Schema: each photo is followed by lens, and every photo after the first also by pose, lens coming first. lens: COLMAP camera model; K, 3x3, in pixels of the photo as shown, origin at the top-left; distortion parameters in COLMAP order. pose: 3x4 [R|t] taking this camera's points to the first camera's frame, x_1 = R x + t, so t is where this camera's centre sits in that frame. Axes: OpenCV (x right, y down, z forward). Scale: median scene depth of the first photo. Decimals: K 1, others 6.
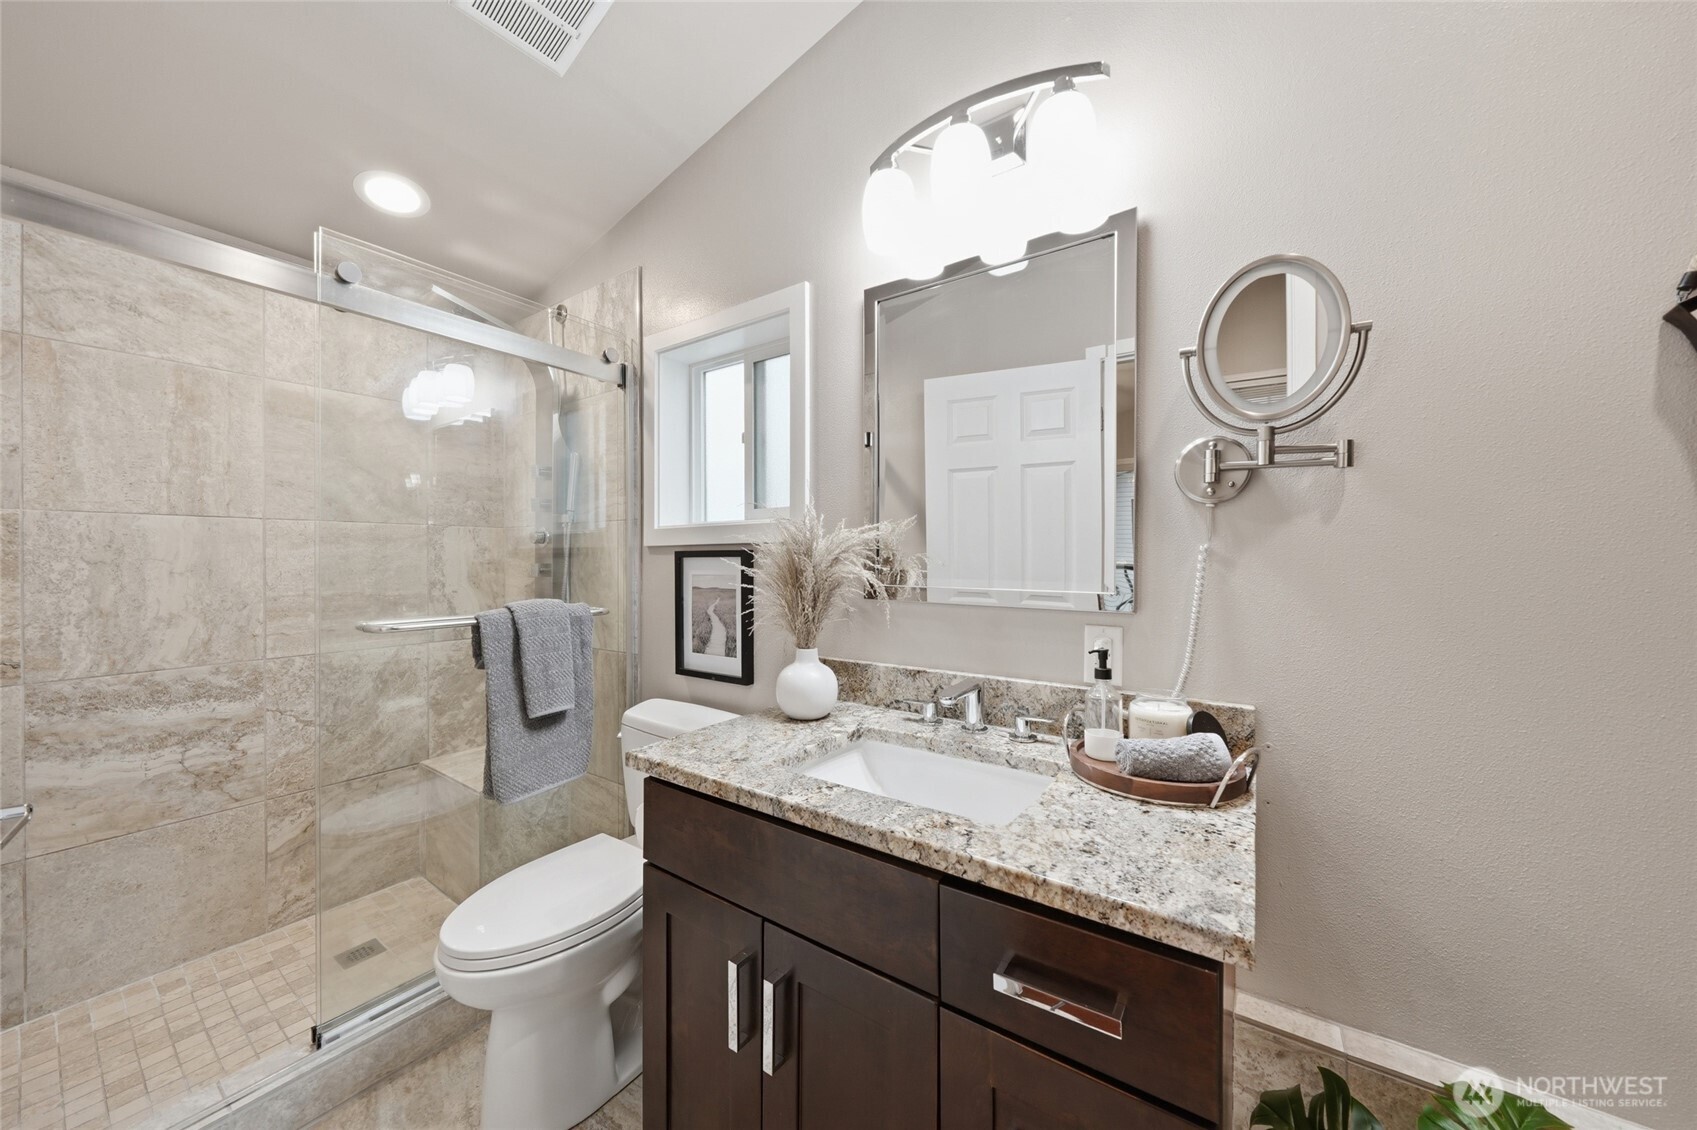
lens RADIAL K [[593.2, 0, 851.8], [0, 593.2, 559.4], [0, 0, 1]] dist [0.001496, -0.000037]
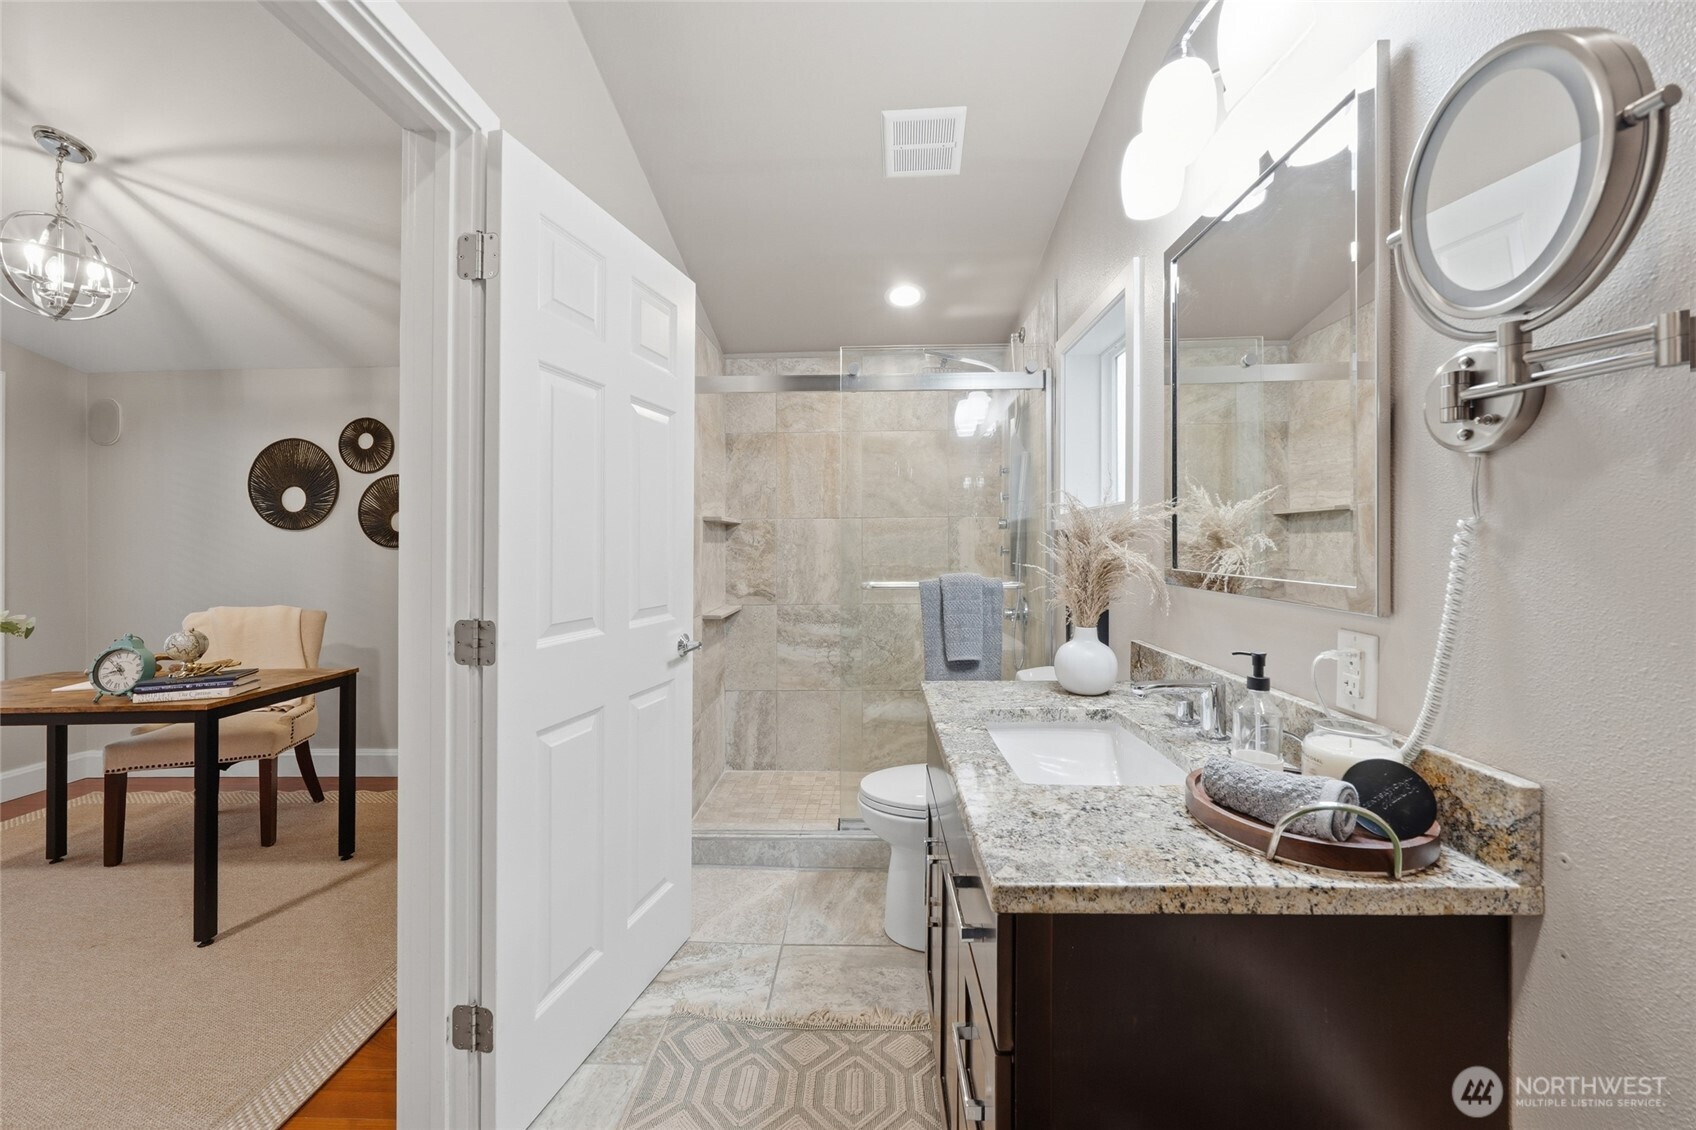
lens RADIAL K [[630.1, 0, 854.5], [0, 630.1, 539.6], [0, 0, 1]] dist [0.000541, -0.000240]
pose [[0.543037, -0.007138, -0.839678, 0.643340], [0.005049, 0.999974, -0.005235, -0.000416], [0.839693, -0.001397, 0.543059, 0.058398]]
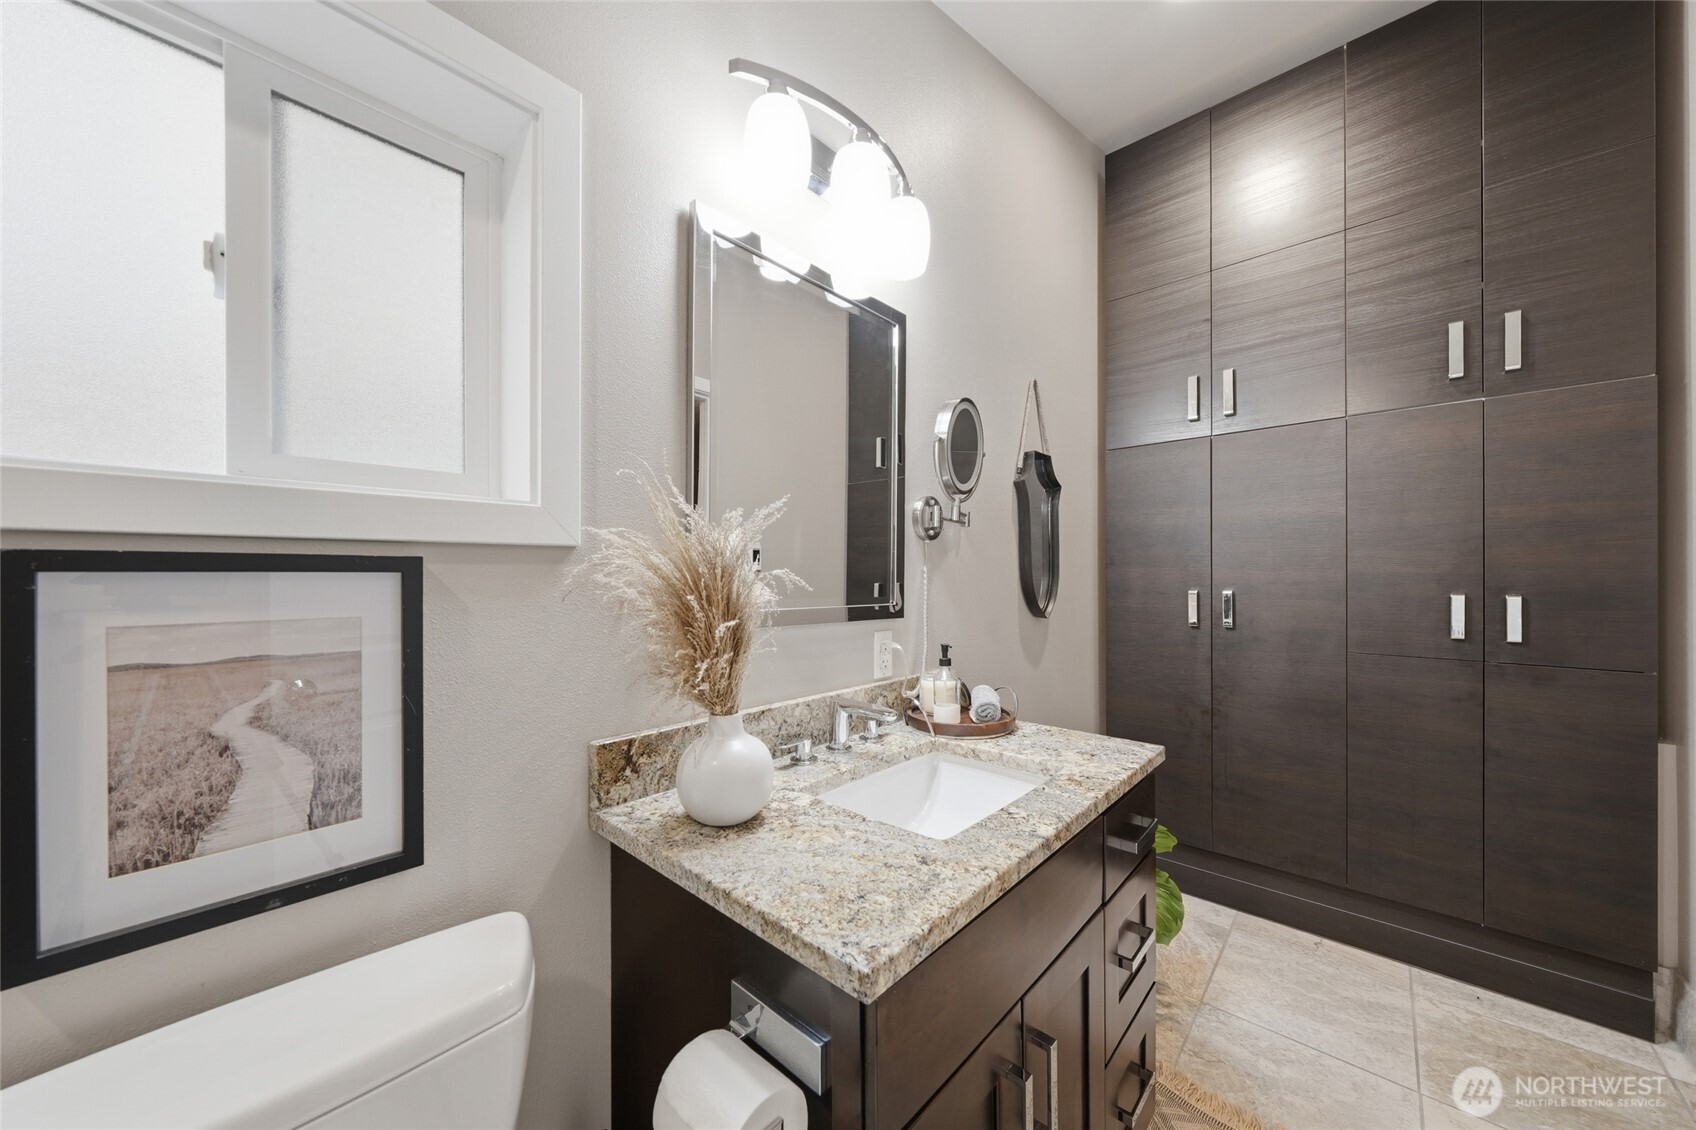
lens RADIAL K [[592.8, 0, 846.1], [0, 592.8, 576.9], [0, 0, 1]] dist [0.001496, -0.000037]
pose [[0.134445, 0.000204, 0.990921, -0.725441], [-0.001208, 0.999999, -0.000042, -0.002330], [-0.990920, -0.001191, 0.134446, 0.794250]]
